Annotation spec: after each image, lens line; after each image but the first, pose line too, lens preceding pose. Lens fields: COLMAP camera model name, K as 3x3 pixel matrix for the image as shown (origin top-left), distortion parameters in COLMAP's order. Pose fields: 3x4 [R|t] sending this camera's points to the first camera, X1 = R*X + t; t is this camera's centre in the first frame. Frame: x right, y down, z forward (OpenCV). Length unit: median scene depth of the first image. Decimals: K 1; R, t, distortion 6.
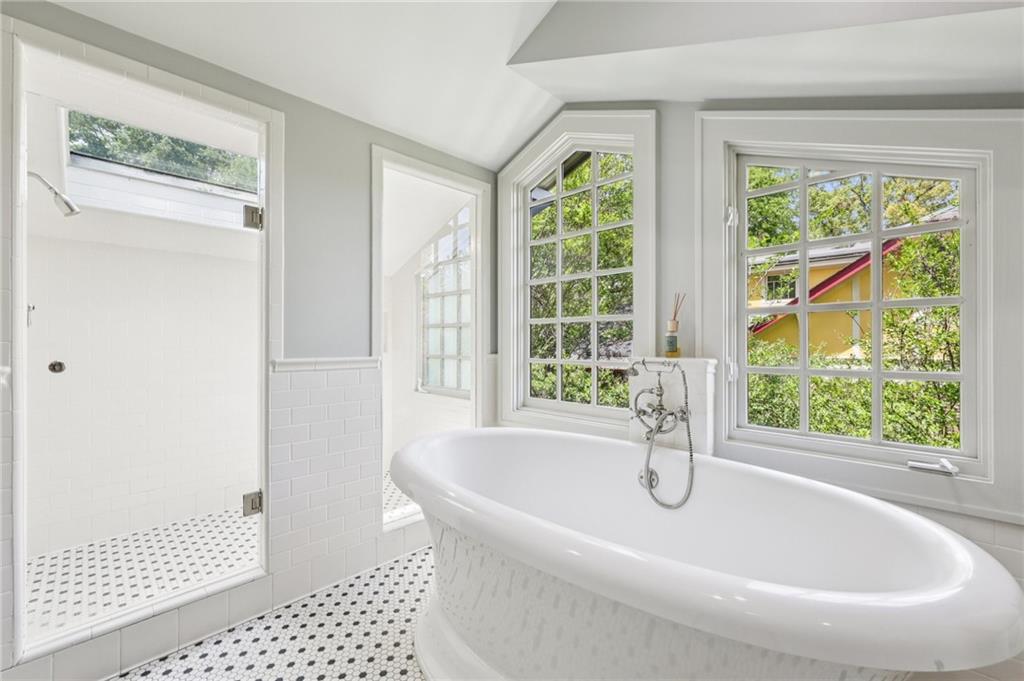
lens RADIAL K [[414.4, 0, 512.2], [0, 414.4, 340.6], [0, 0, 1]] dist [0.002192, 0.000264]
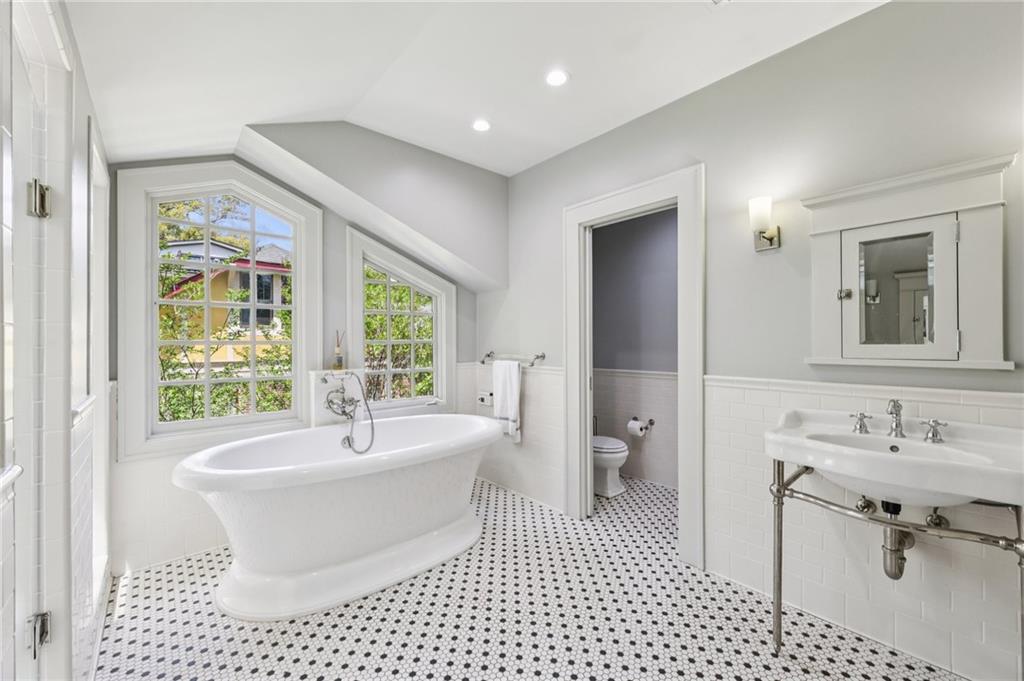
lens RADIAL K [[414.4, 0, 512.8], [0, 414.4, 342.6], [0, 0, 1]] dist [0.002192, 0.000264]
pose [[0.073290, 0.004787, 0.997299, -0.964192], [0.002662, 0.999984, -0.004996, -0.045119], [-0.997307, 0.003021, 0.073276, 0.153492]]
